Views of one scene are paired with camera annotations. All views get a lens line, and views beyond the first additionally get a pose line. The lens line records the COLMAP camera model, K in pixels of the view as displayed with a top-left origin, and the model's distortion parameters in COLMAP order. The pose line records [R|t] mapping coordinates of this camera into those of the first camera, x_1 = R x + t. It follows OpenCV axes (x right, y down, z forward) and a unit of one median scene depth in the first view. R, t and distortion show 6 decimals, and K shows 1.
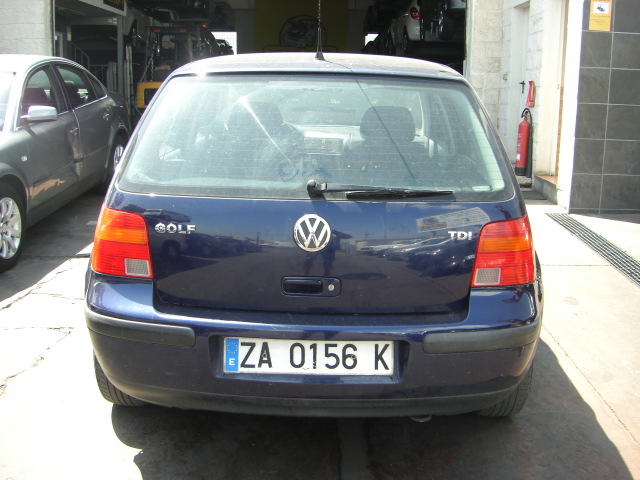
lens RADIAL K [[726.6, 0, 320.0], [0, 726.6, 237.8], [0, 0, 1]] dist [-0.142071, 0.000000]
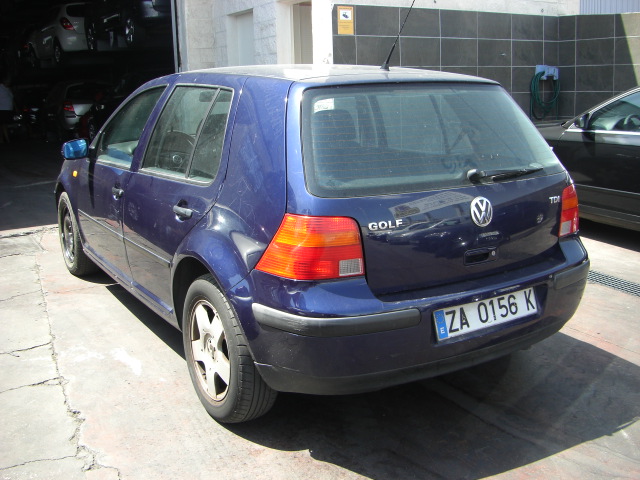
lens RADIAL K [[726.6, 0, 318.7], [0, 726.6, 239.7], [0, 0, 1]] dist [-0.142071, 0.000000]
pose [[0.837389, -0.154648, 0.524275, -0.879882], [0.156772, 0.986797, 0.040679, -0.052144], [-0.523644, 0.048127, 0.850577, 0.104342]]
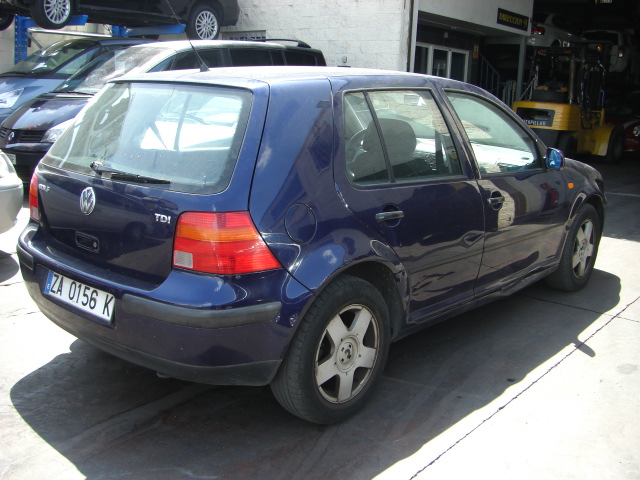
lens RADIAL K [[726.6, 0, 313.6], [0, 726.6, 240.7], [0, 0, 1]] dist [-0.142071, 0.000000]
pose [[0.758316, 0.152242, -0.633861, 1.125837], [-0.167500, 0.985206, 0.036242, -0.050876], [0.630001, 0.078689, 0.772597, 0.253015]]
